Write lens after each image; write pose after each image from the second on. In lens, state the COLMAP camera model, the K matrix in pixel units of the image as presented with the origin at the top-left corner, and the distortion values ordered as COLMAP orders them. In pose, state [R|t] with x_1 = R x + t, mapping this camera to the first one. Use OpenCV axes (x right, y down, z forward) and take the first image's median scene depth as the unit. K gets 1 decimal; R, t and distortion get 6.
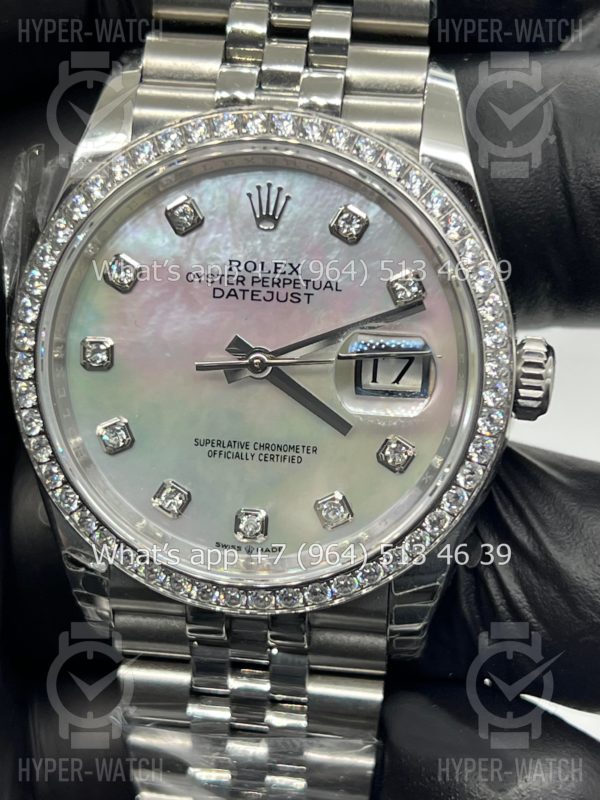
lens RADIAL K [[1810.1, 0, 300.0], [0, 1810.1, 400.0], [0, 0, 1]] dist [0.209972, -0.418422]
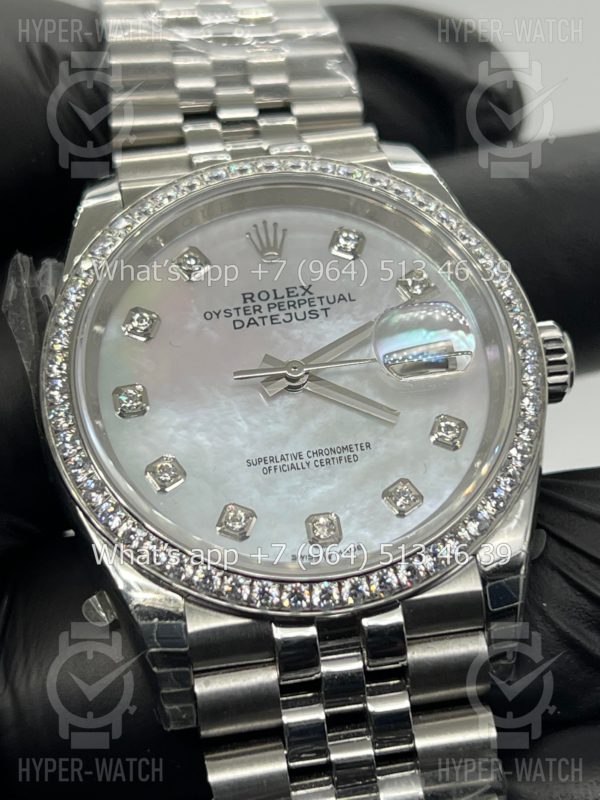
lens RADIAL K [[1810.1, 0, 300.0], [0, 1810.1, 400.0], [0, 0, 1]] dist [0.209972, -0.418422]
pose [[0.961684, -0.147508, 0.231098, -0.253315], [0.243043, 0.848742, -0.469646, 0.463395], [-0.126865, 0.507818, 0.852072, 0.151395]]
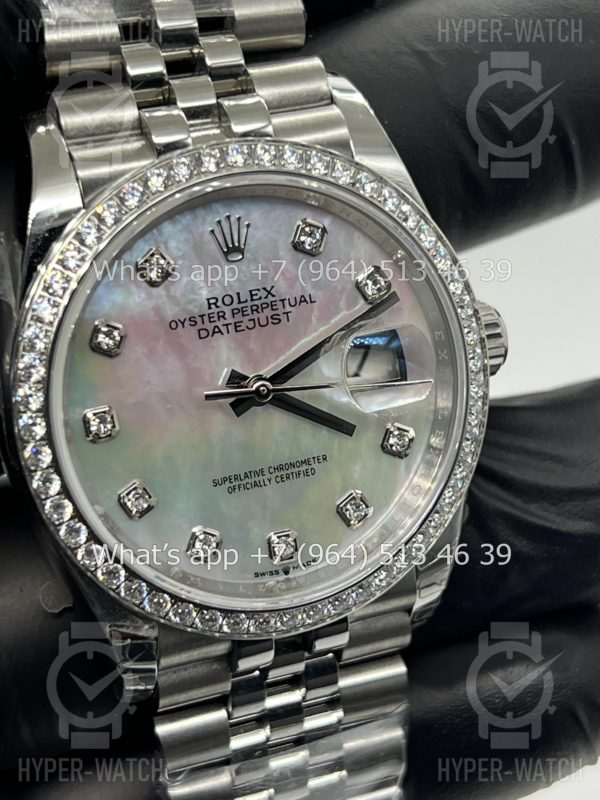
lens RADIAL K [[1810.1, 0, 300.0], [0, 1810.1, 400.0], [0, 0, 1]] dist [0.209972, -0.418422]
pose [[0.884542, -0.260332, 0.387056, -0.396408], [0.251993, 0.964961, 0.073147, -0.083455], [-0.392536, 0.032834, 0.919150, 0.057346]]
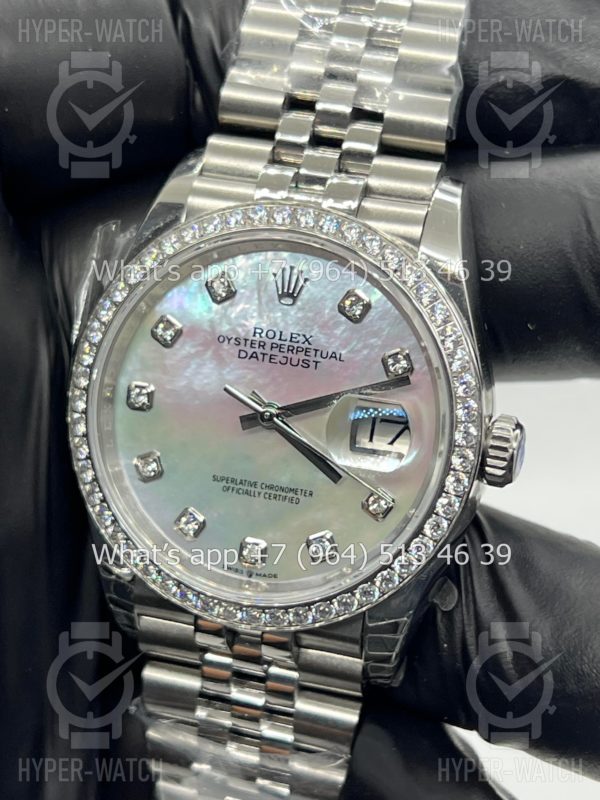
lens RADIAL K [[1810.1, 0, 300.0], [0, 1810.1, 400.0], [0, 0, 1]] dist [0.209972, -0.418422]
pose [[0.985356, 0.089389, -0.145199, 0.167213], [-0.096493, 0.994420, -0.042629, 0.017892], [0.140578, 0.056016, 0.988484, -0.167013]]
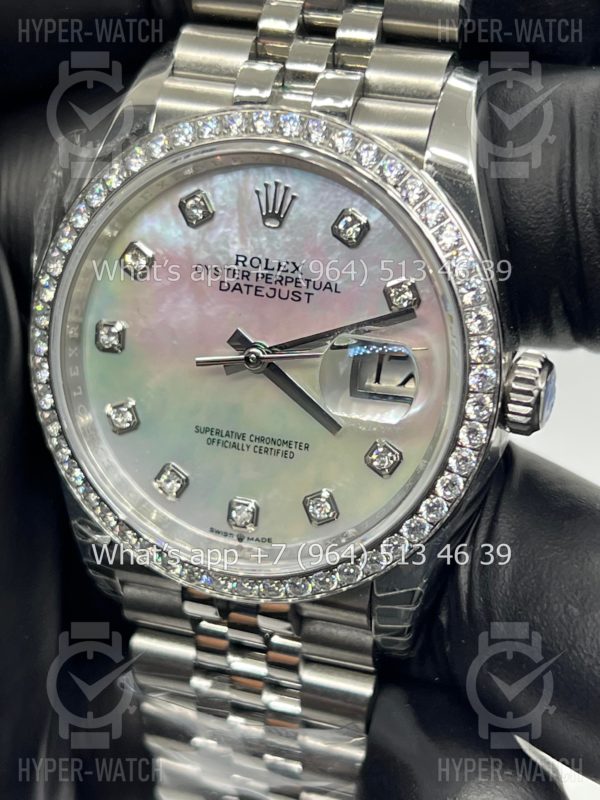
lens RADIAL K [[1810.1, 0, 300.0], [0, 1810.1, 400.0], [0, 0, 1]] dist [0.209972, -0.418422]
pose [[0.977147, 0.080305, -0.196812, 0.203267], [-0.072132, 0.996222, 0.048365, -0.047589], [0.199953, -0.033063, 0.979248, 0.005237]]
